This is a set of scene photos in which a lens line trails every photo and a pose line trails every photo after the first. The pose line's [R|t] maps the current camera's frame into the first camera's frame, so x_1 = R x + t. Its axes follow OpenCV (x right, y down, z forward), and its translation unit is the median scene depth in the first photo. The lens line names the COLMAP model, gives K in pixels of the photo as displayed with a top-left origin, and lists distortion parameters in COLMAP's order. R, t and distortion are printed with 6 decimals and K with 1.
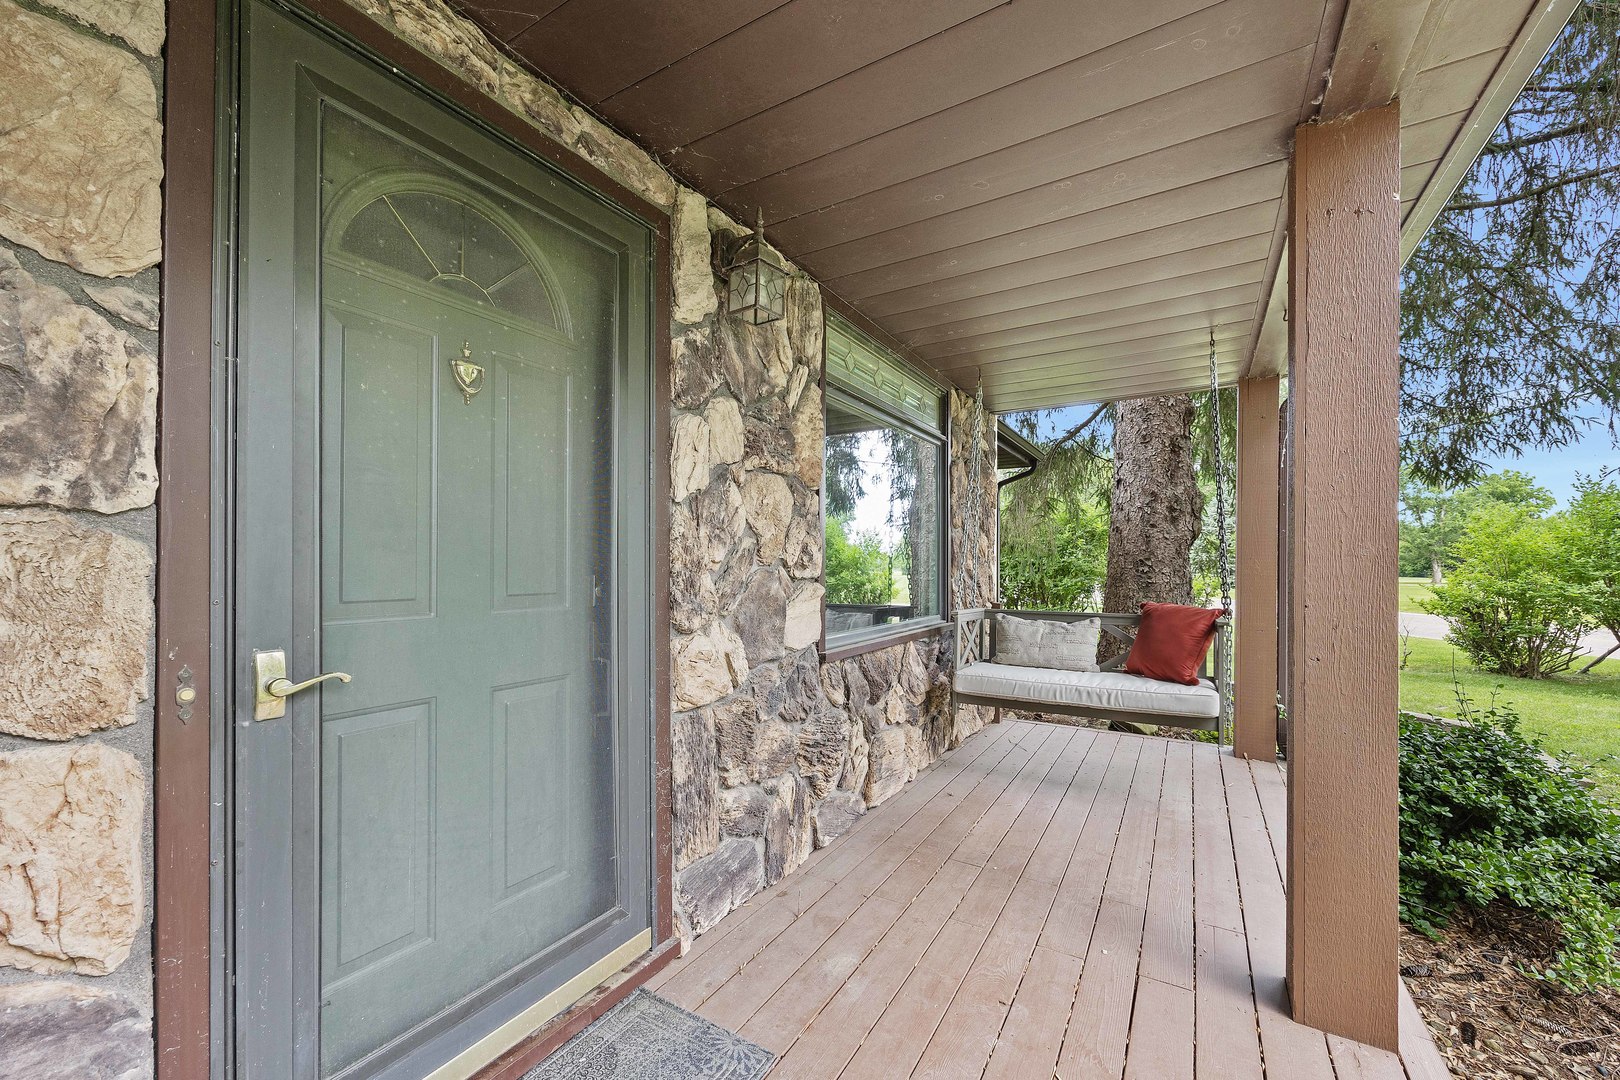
lens RADIAL K [[634.4, 0, 813.6], [0, 634.4, 559.7], [0, 0, 1]] dist [0.000153, 0.000014]
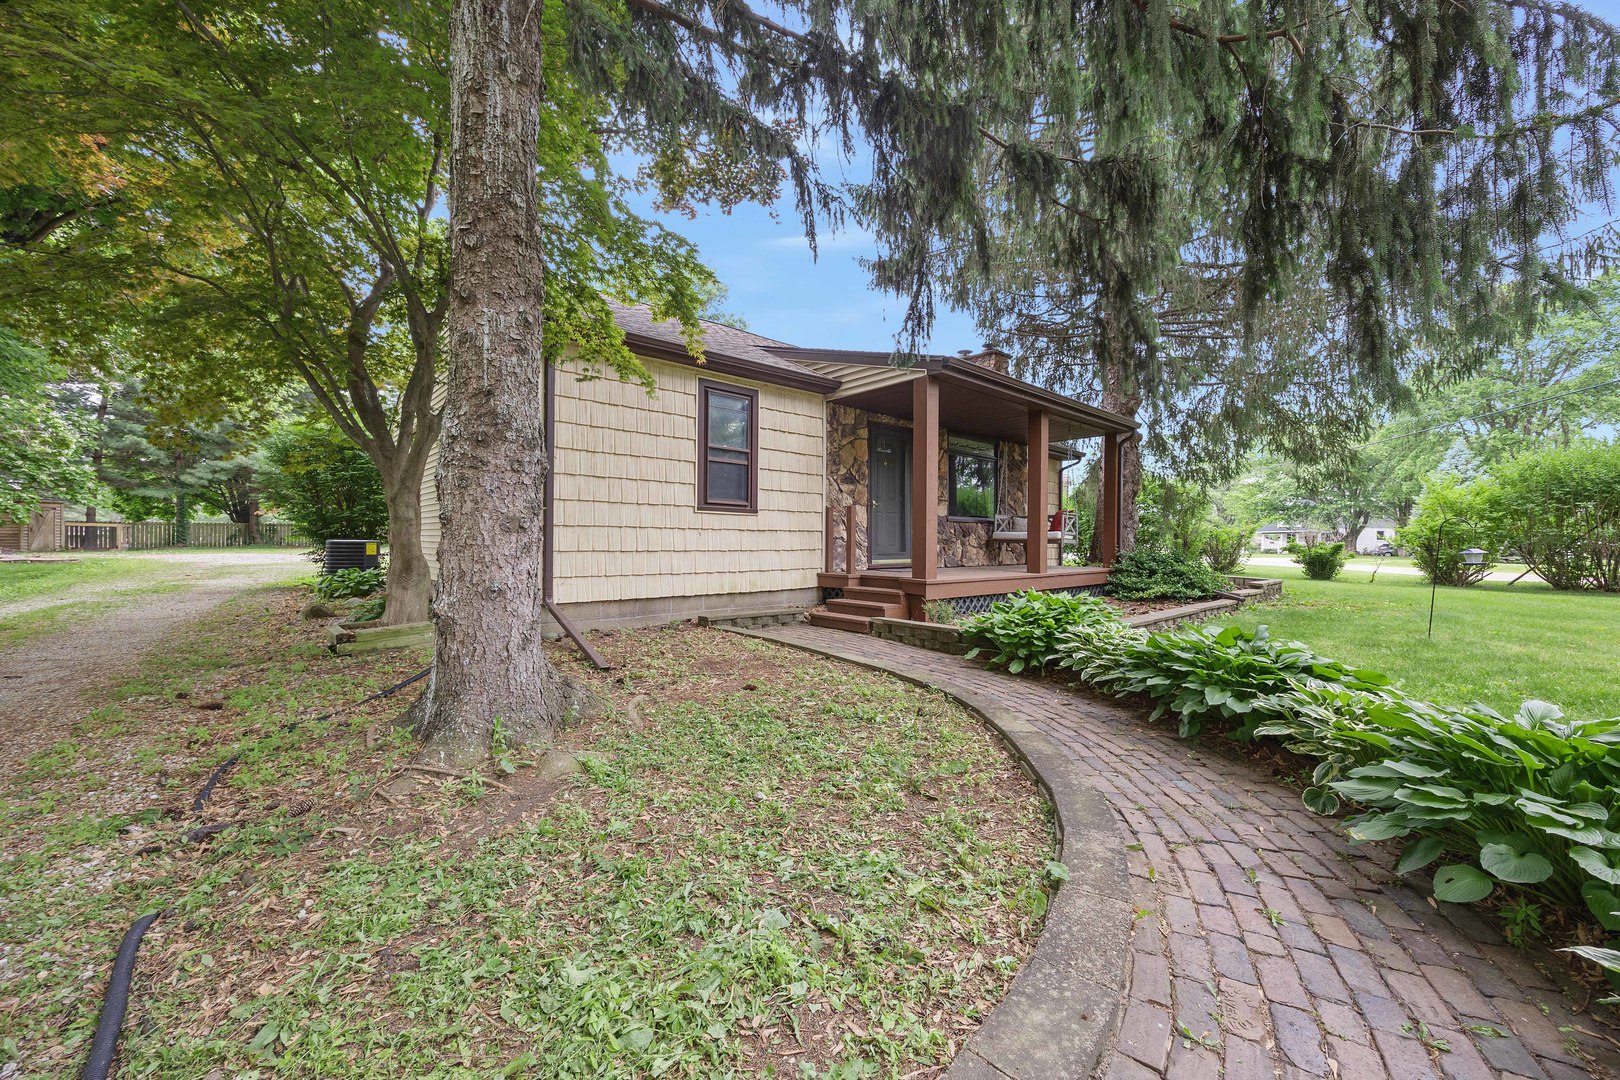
lens RADIAL K [[634.4, 0, 810.5], [0, 634.4, 542.6], [0, 0, 1]] dist [0.000153, 0.000014]
pose [[0.958343, 0.003484, -0.285598, 0.387644], [-0.002426, 0.999989, 0.004059, 0.330776], [0.285609, -0.003197, 0.958341, -3.669469]]
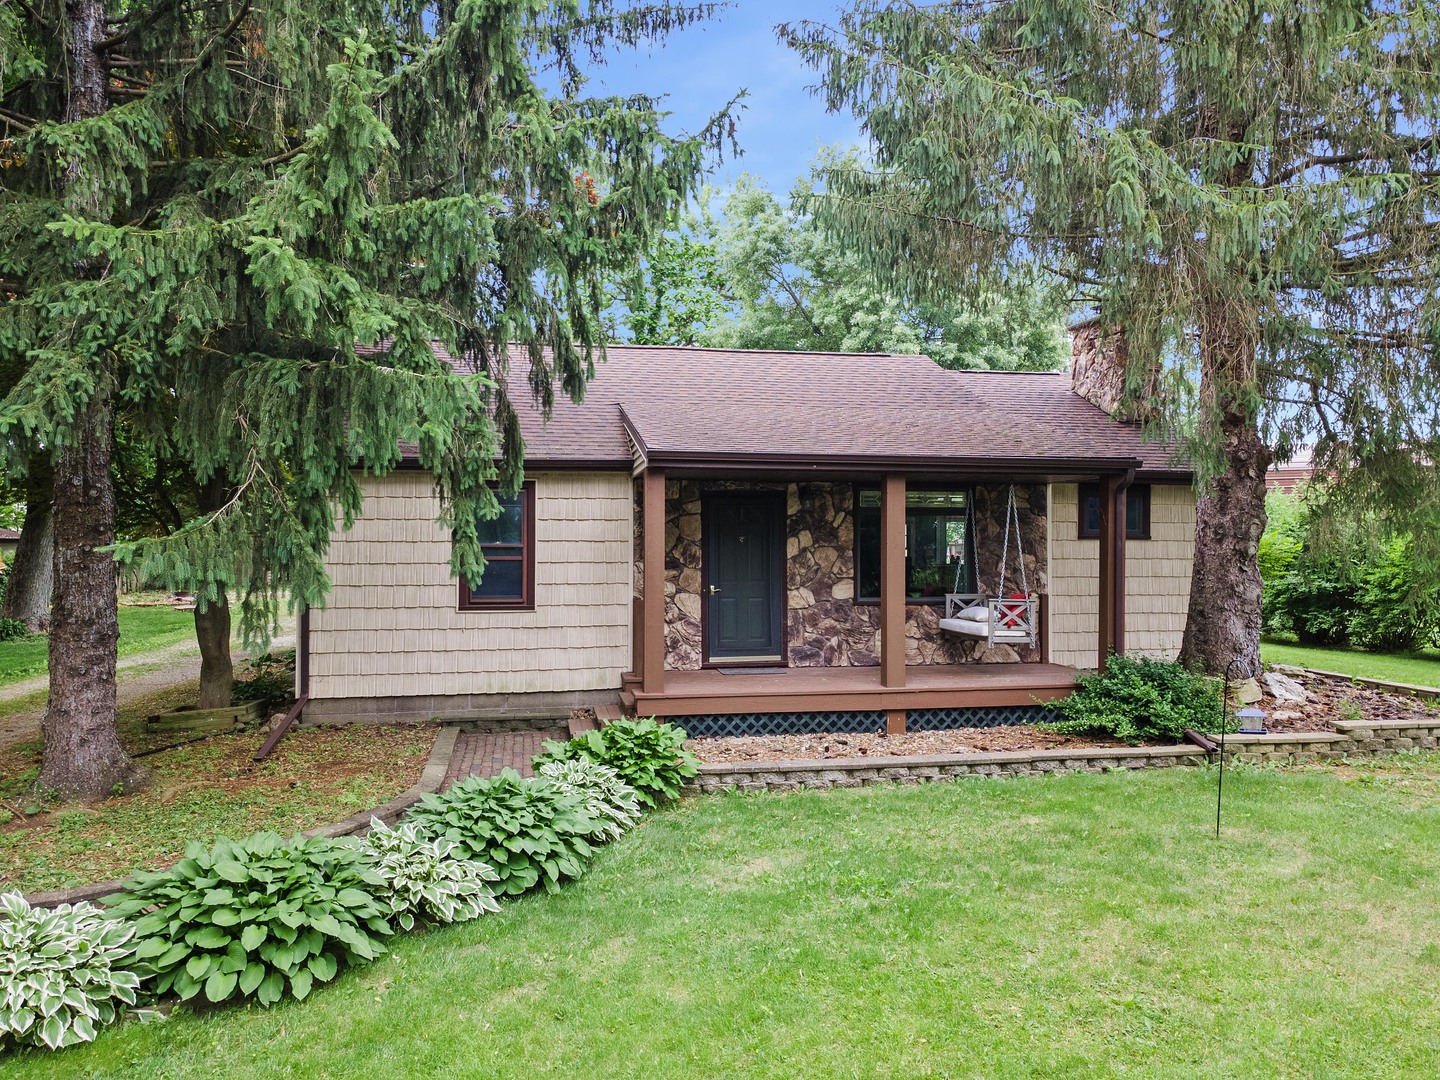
lens RADIAL K [[1085.4, 0, 718.8], [0, 1085.4, 541.6], [0, 0, 1]] dist [0.046479, 0.001523]
pose [[0.656411, -0.003598, -0.754395, 4.113784], [0.007627, 0.999969, 0.001867, -0.185614], [0.754365, -0.006979, 0.656419, -3.410431]]
